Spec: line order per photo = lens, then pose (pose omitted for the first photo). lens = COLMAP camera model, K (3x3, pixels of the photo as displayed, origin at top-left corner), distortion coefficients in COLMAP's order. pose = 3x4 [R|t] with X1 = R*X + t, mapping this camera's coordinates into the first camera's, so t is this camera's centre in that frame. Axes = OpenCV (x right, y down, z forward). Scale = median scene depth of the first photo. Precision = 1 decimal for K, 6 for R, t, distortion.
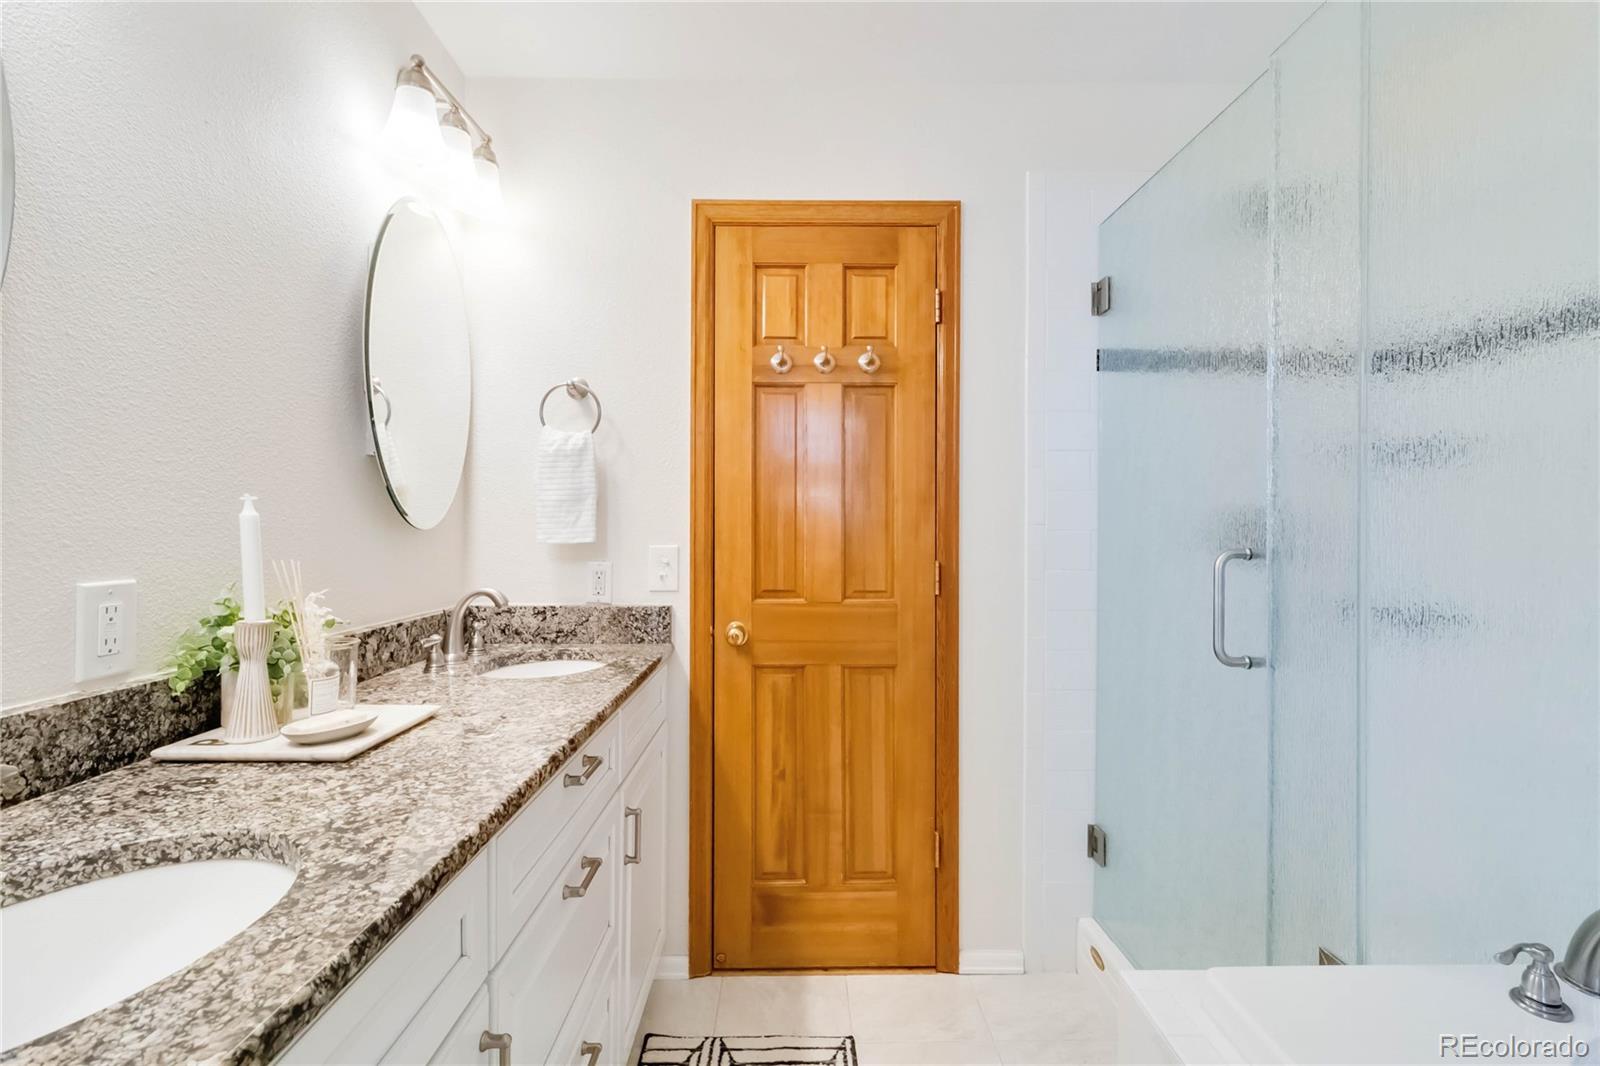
lens RADIAL K [[745.9, 0, 801.5], [0, 745.9, 529.3], [0, 0, 1]] dist [-0.000059, -0.000243]
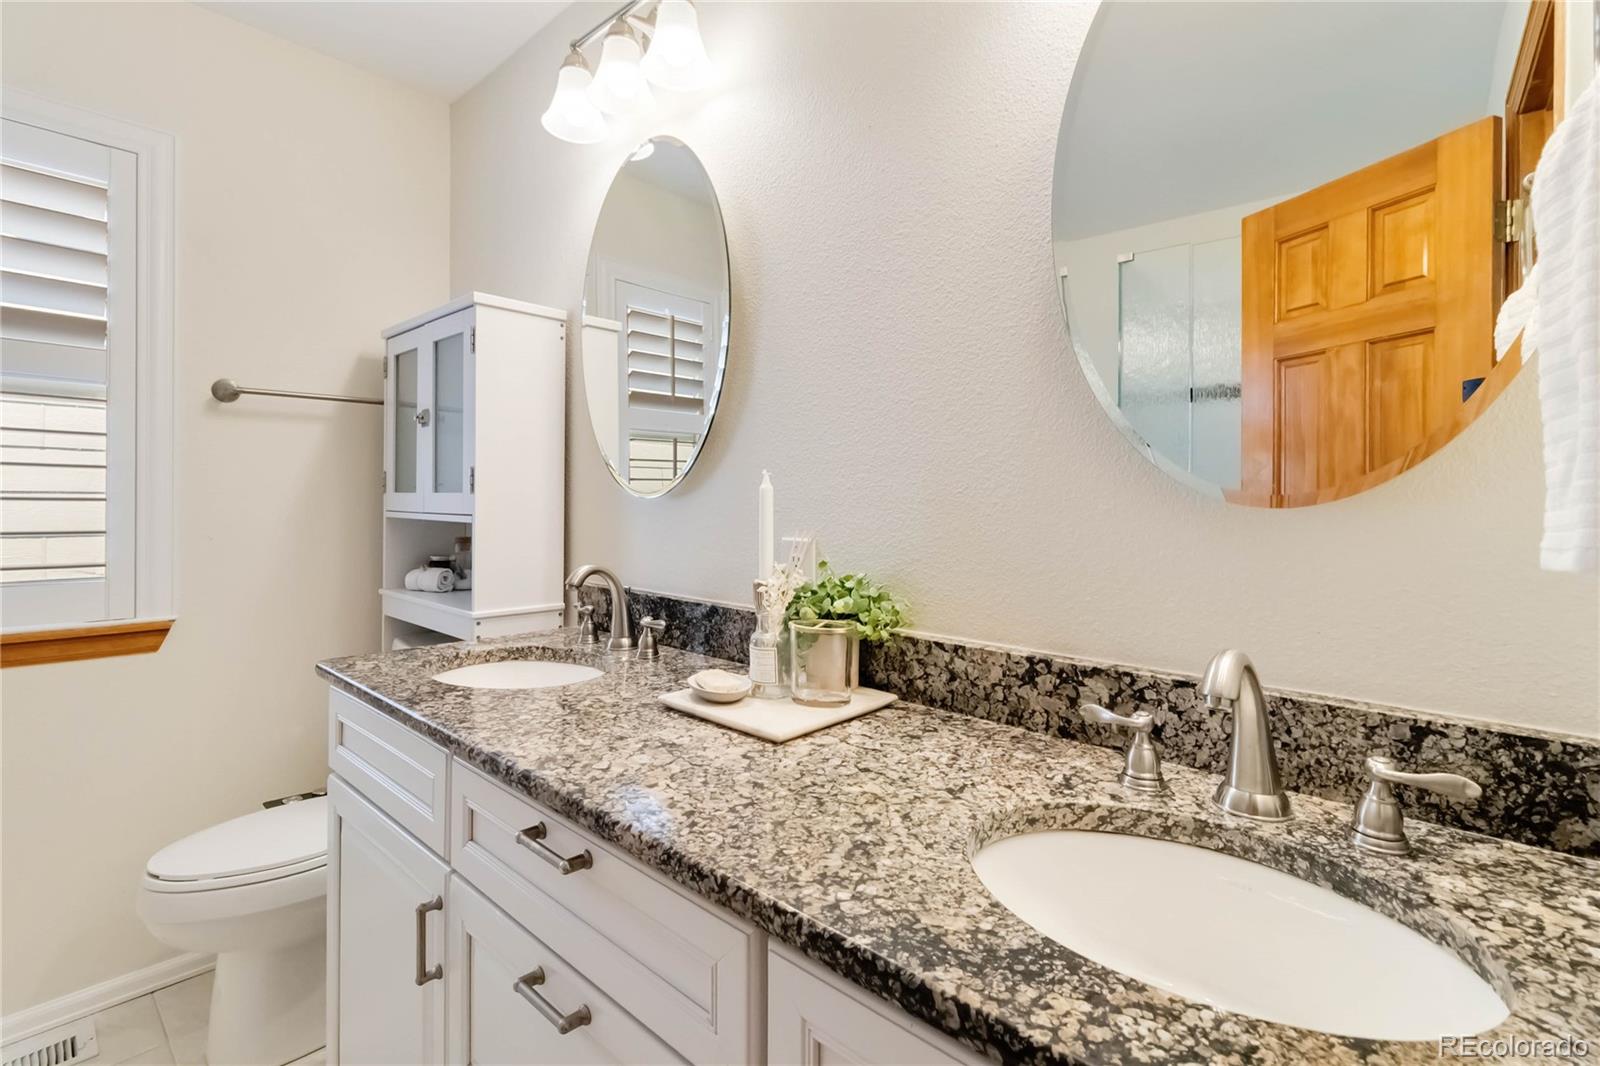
lens RADIAL K [[745.9, 0, 797.0], [0, 745.9, 526.9], [0, 0, 1]] dist [-0.000059, -0.000243]
pose [[-0.686586, 0.028098, -0.726505, 0.051356], [-0.005360, 0.999030, 0.043704, -0.008971], [0.727029, 0.033901, -0.685770, 1.575571]]
